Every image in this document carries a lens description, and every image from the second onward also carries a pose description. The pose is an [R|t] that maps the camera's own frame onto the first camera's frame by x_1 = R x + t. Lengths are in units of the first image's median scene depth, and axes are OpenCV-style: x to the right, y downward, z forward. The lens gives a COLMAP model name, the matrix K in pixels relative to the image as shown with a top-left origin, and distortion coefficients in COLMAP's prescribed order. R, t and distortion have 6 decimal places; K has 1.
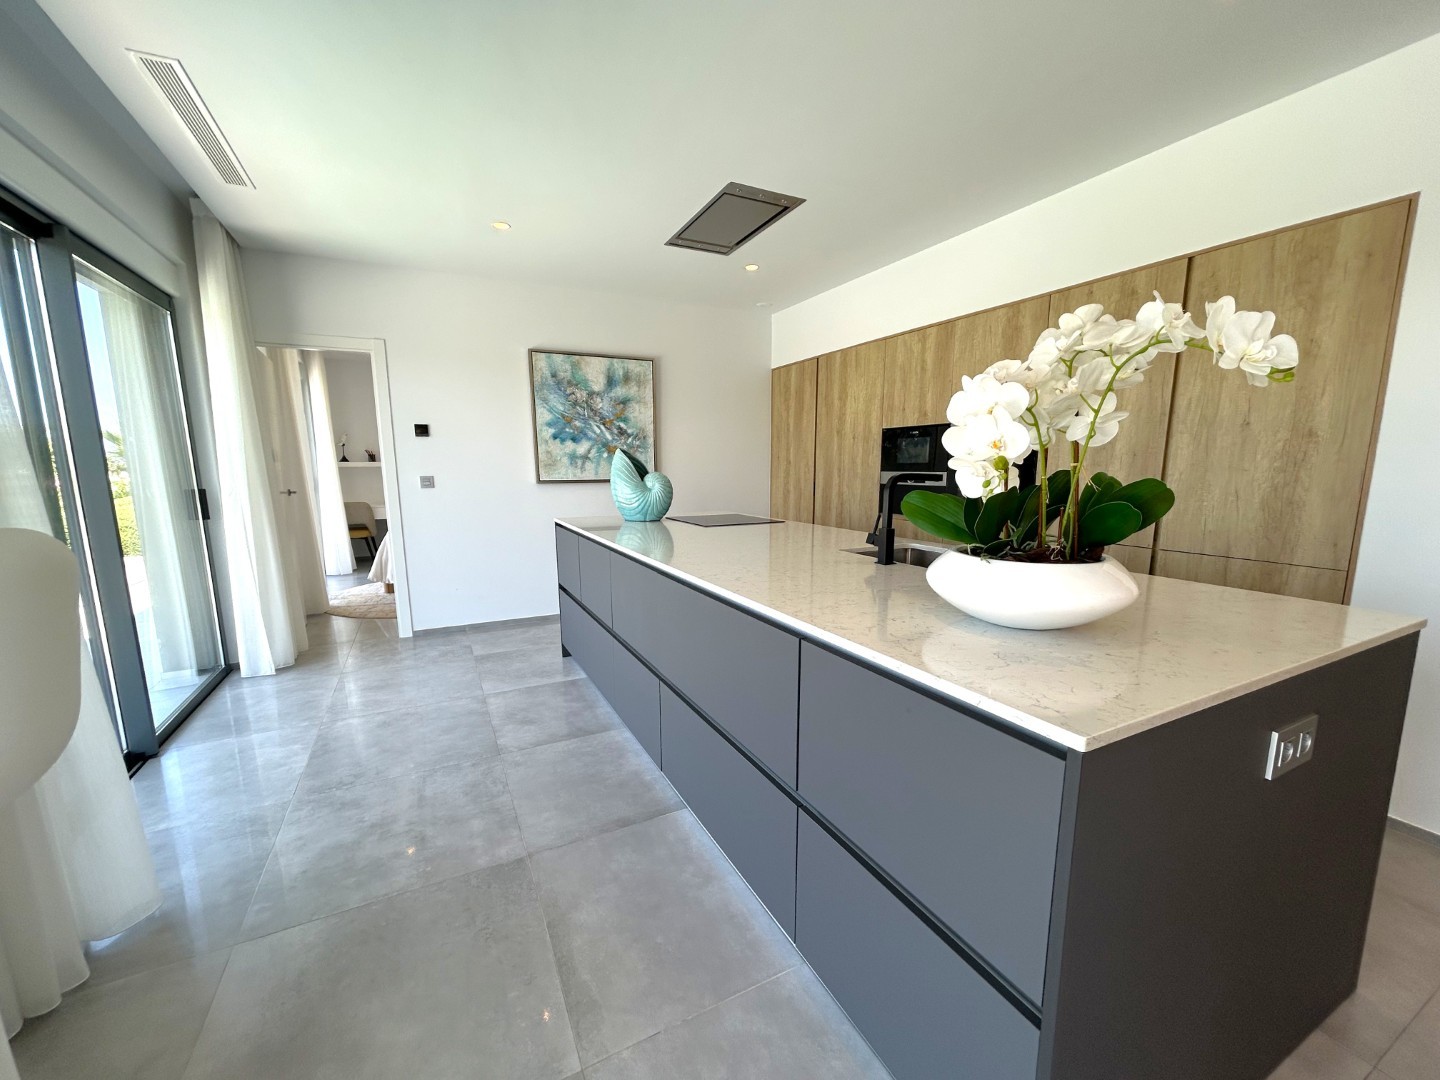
lens RADIAL K [[577.5, 0, 712.1], [0, 577.5, 570.7], [0, 0, 1]] dist [0.002339, -0.000918]
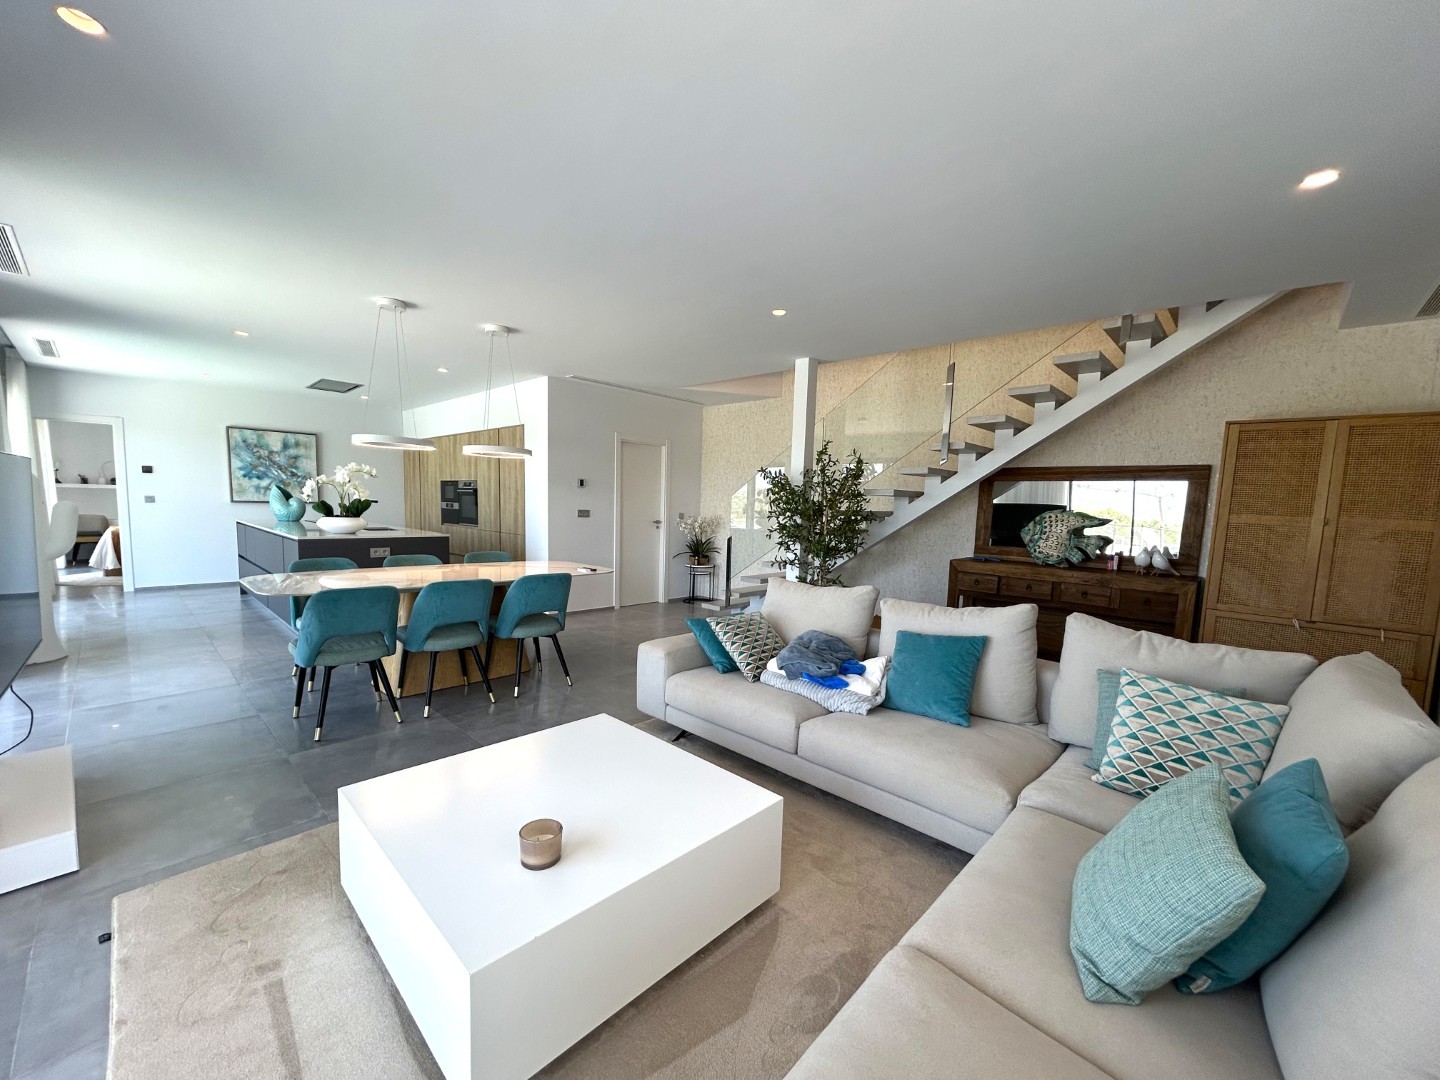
lens RADIAL K [[577.5, 0, 715.8], [0, 577.5, 560.1], [0, 0, 1]] dist [0.002339, -0.000918]
pose [[0.937888, -0.000788, 0.346938, 0.456234], [0.028304, 0.996838, -0.074252, 0.189917], [-0.345782, 0.079460, 0.934944, -1.099080]]
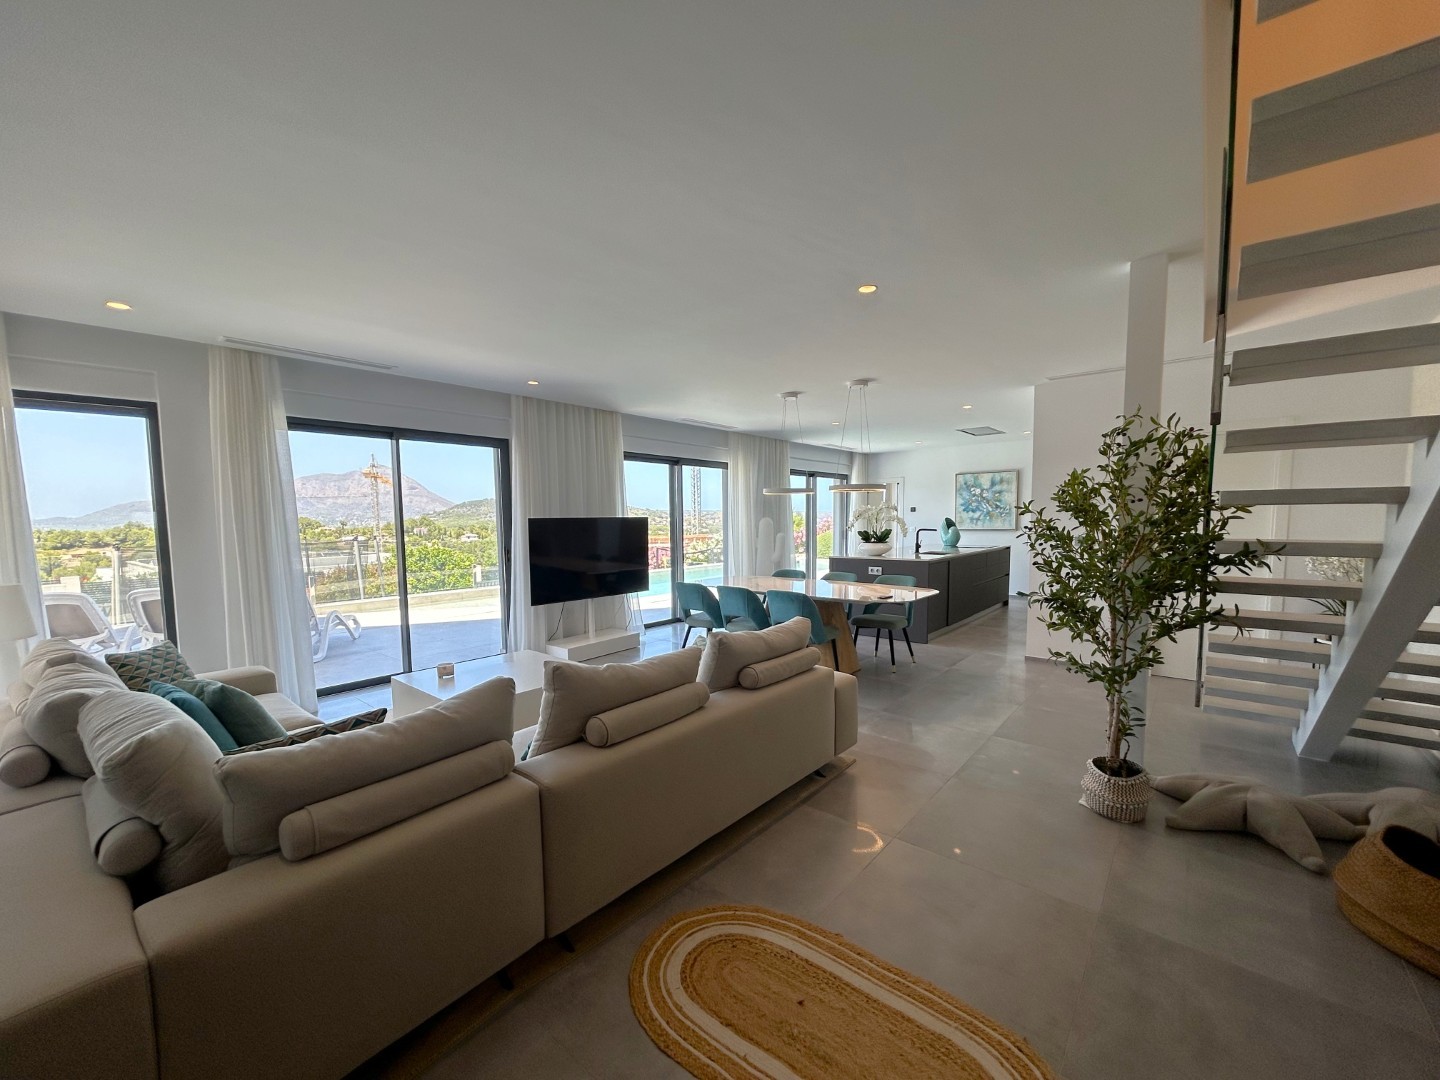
lens RADIAL K [[577.5, 0, 719.7], [0, 577.5, 569.9], [0, 0, 1]] dist [0.002339, -0.000918]
pose [[0.400454, 0.083385, -0.912515, 1.428236], [-0.158151, 0.987196, 0.020805, 0.098754], [0.902566, 0.135983, 0.408514, -0.739005]]
